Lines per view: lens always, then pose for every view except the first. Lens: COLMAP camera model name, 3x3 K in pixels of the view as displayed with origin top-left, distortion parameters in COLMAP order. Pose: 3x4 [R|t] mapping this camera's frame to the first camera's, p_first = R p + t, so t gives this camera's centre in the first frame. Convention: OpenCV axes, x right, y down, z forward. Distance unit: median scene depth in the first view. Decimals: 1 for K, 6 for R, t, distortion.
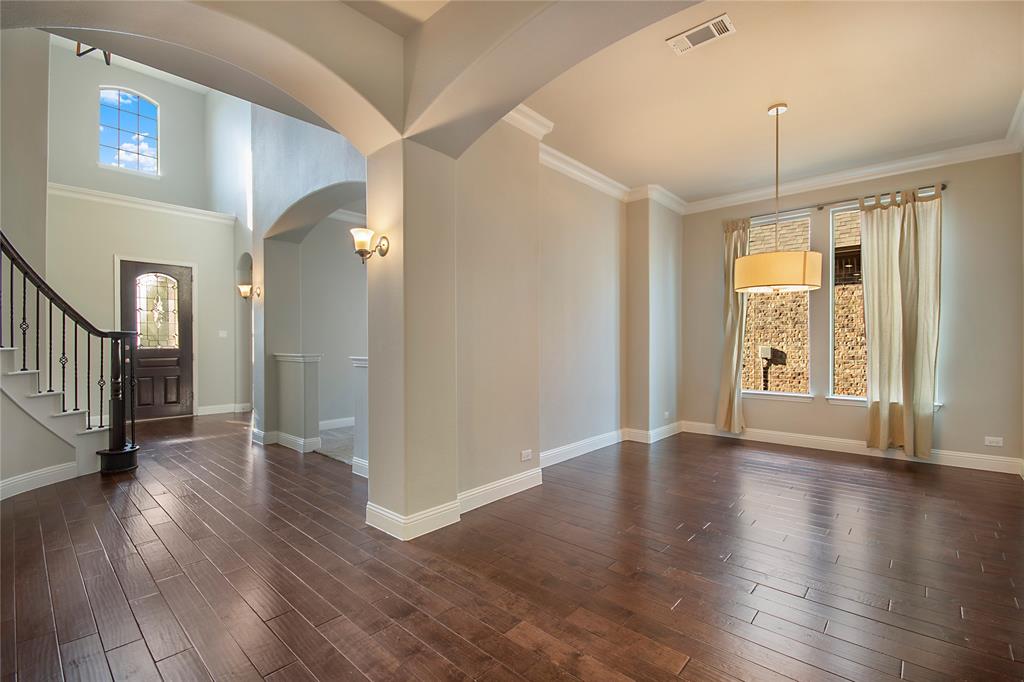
lens RADIAL K [[454.2, 0, 493.1], [0, 454.2, 347.4], [0, 0, 1]] dist [-0.004473, -0.007535]
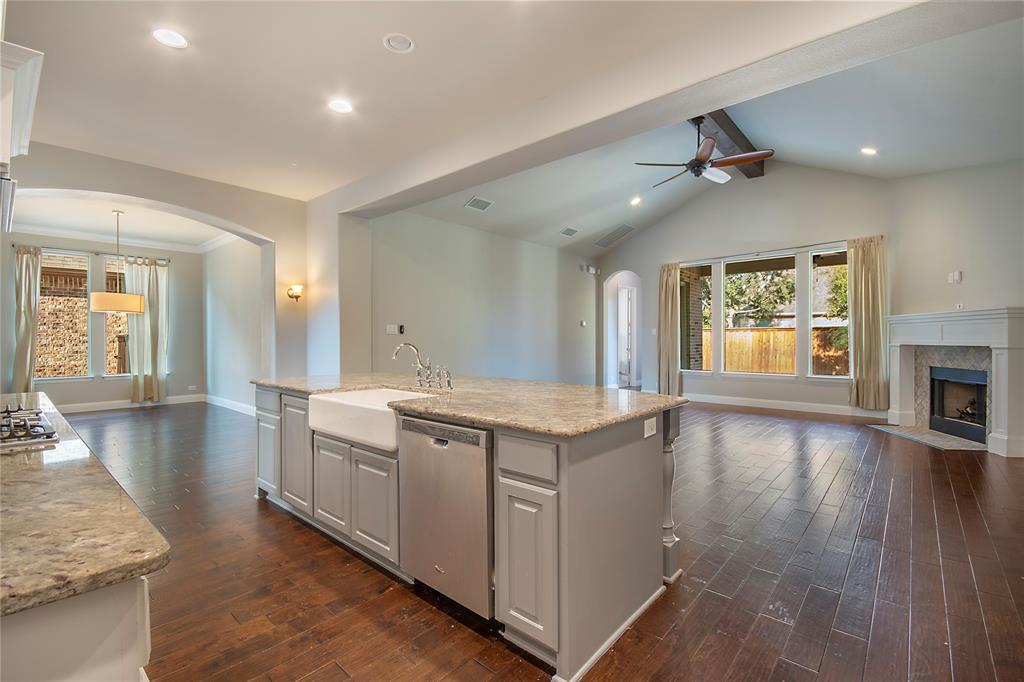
lens RADIAL K [[454.2, 0, 512.2], [0, 454.2, 343.5], [0, 0, 1]] dist [-0.004473, -0.007535]
pose [[-0.034540, -0.009881, 0.999354, -0.786884], [0.011364, 0.999883, 0.010279, -0.002885], [-0.999339, 0.011712, -0.034424, -0.327290]]
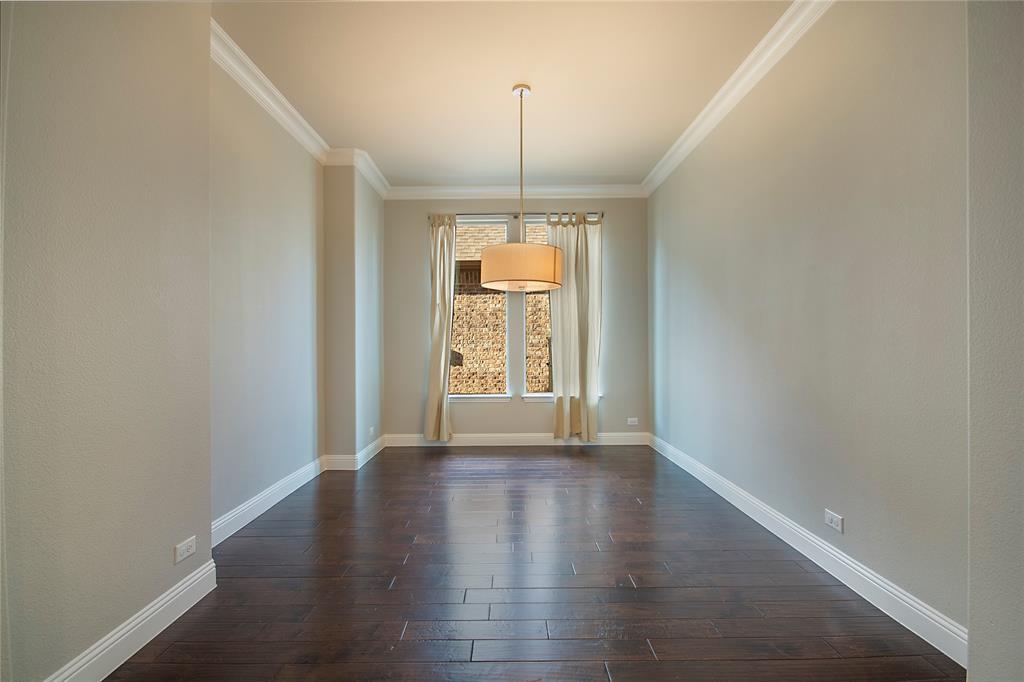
lens RADIAL K [[454.2, 0, 516.0], [0, 454.2, 344.6], [0, 0, 1]] dist [-0.004473, -0.007535]
pose [[0.713619, -0.002883, 0.700528, -0.017160], [0.011601, 0.999903, -0.007702, -0.001837], [-0.700438, 0.013623, 0.713584, 0.226210]]
